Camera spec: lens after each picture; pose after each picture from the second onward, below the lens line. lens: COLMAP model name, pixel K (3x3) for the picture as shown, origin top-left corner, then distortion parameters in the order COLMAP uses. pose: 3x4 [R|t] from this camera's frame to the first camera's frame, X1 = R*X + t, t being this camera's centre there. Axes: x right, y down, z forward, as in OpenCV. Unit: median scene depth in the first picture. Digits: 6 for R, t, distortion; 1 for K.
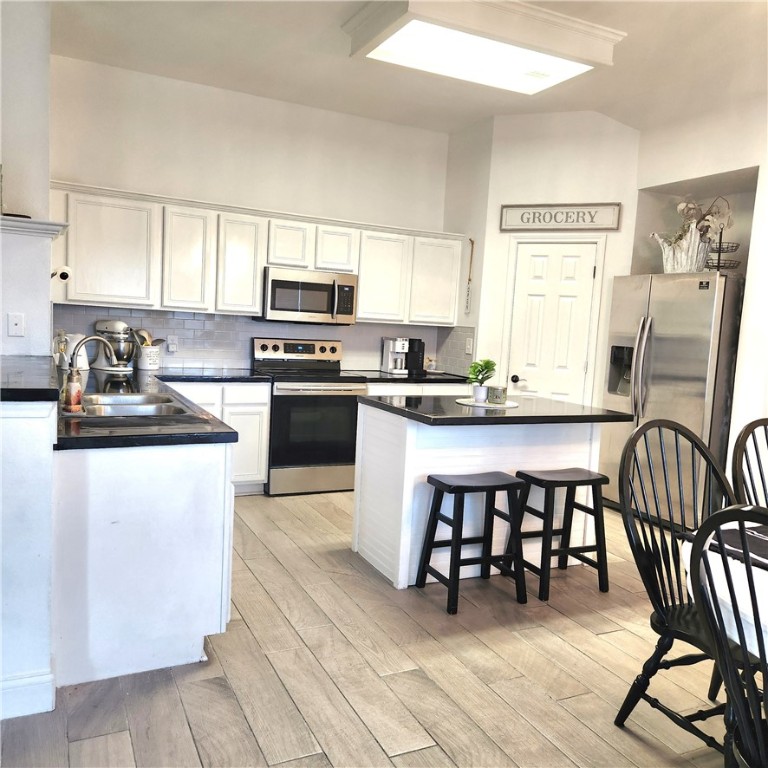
lens RADIAL K [[683.4, 0, 381.7], [0, 683.4, 383.5], [0, 0, 1]] dist [0.070826, -0.062943]
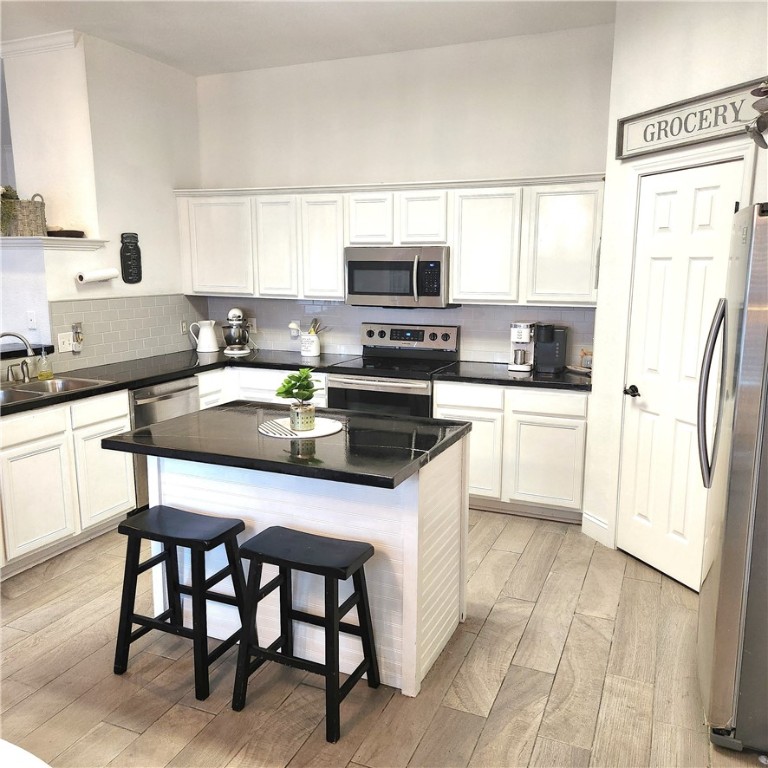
lens RADIAL K [[683.4, 0, 382.9], [0, 683.4, 382.1], [0, 0, 1]] dist [0.070826, -0.062943]
pose [[0.656919, 0.077277, -0.749990, 0.545202], [-0.037665, 0.996855, 0.069723, -0.052998], [0.753019, -0.017554, 0.657764, 0.410705]]
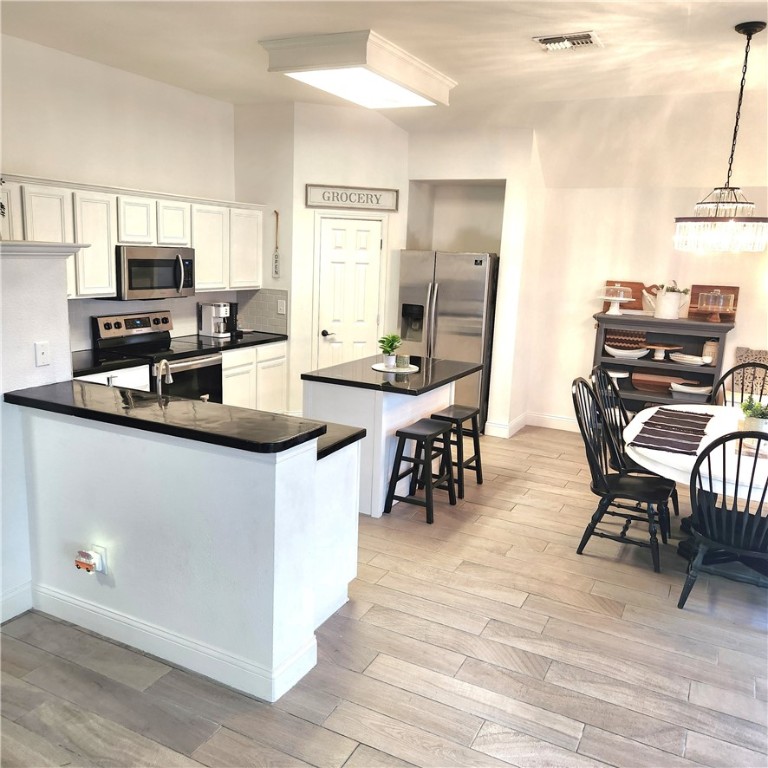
lens RADIAL K [[683.4, 0, 387.5], [0, 683.4, 381.5], [0, 0, 1]] dist [0.070826, -0.062943]
pose [[0.797054, -0.137522, 0.588042, -0.449279], [0.057533, 0.986589, 0.152747, -0.103452], [-0.601162, -0.087916, 0.794277, -0.025438]]
